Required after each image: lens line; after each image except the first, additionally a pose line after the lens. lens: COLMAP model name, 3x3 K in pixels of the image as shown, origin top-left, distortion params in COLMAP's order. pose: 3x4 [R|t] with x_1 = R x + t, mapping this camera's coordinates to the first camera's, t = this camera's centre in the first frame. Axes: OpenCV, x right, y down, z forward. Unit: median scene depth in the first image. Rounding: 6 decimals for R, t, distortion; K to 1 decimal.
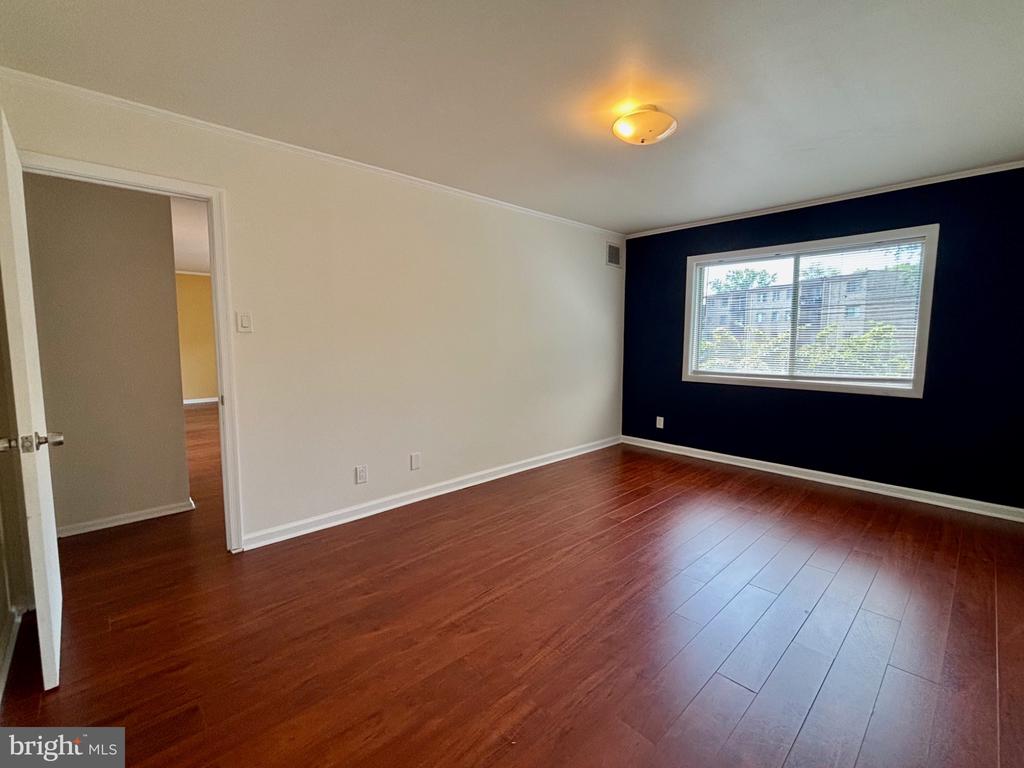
lens RADIAL K [[447.2, 0, 508.5], [0, 447.2, 381.2], [0, 0, 1]] dist [0.000628, 0.000069]
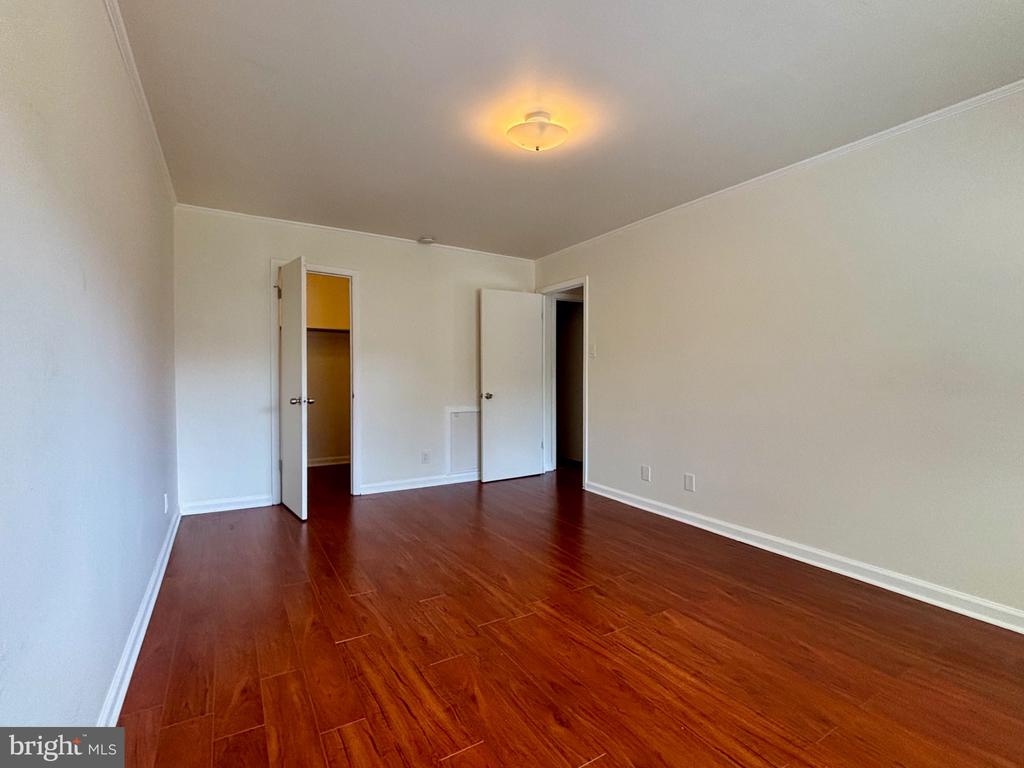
lens RADIAL K [[472.4, 0, 510.8], [0, 472.4, 382.3], [0, 0, 1]] dist [0.002413, 0.000061]
pose [[-0.201608, 0.021163, -0.979238, 0.787996], [-0.097136, 0.994406, 0.041489, -0.040400], [0.974638, 0.103484, -0.198425, 0.713211]]
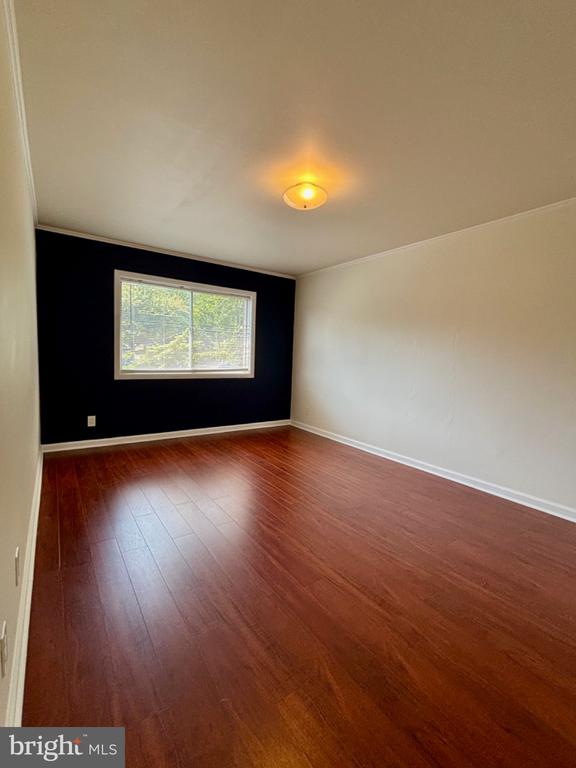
lens RADIAL K [[335.4, 0, 288.3], [0, 335.4, 381.8], [0, 0, 1]] dist [0.000628, 0.000069]
pose [[0.135353, -0.079027, 0.987641, -0.473356], [0.058069, 0.995733, 0.071717, -0.037818], [-0.989094, 0.047644, 0.139365, 0.553702]]
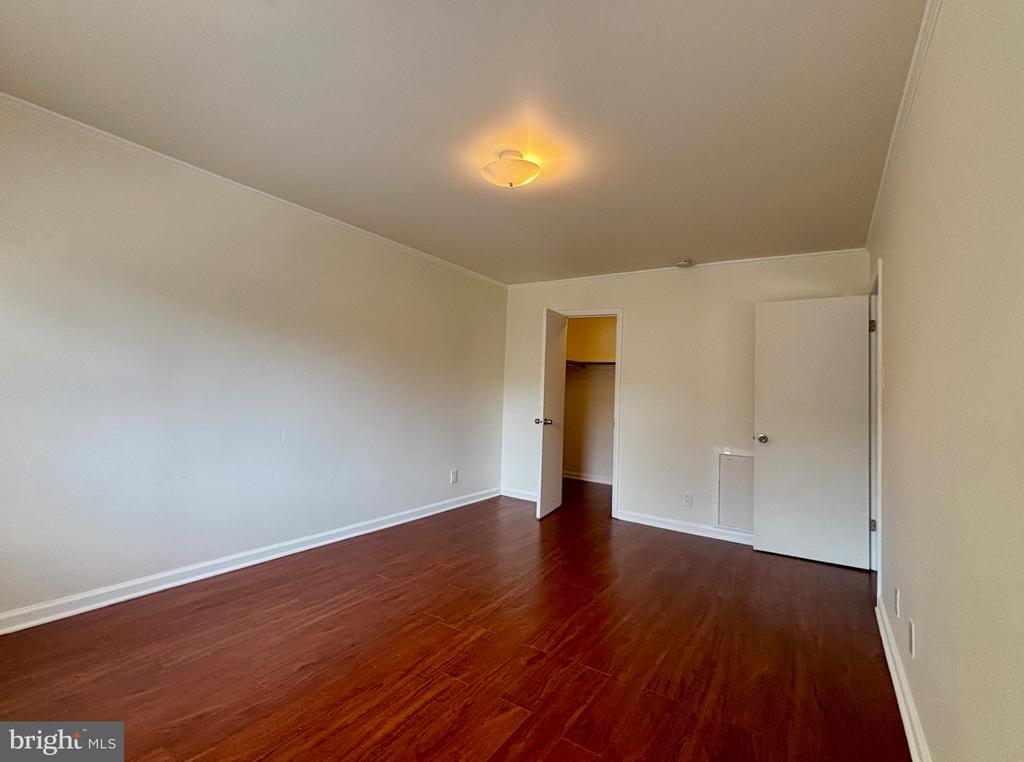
lens RADIAL K [[475.0, 0, 511.2], [0, 475.0, 376.0], [0, 0, 1]] dist [0.025258, 0.000055]
pose [[-0.969689, -0.048930, -0.239395, 0.319509], [-0.063848, 0.996445, 0.054959, -0.096374], [0.235854, 0.068578, -0.969366, 1.235692]]
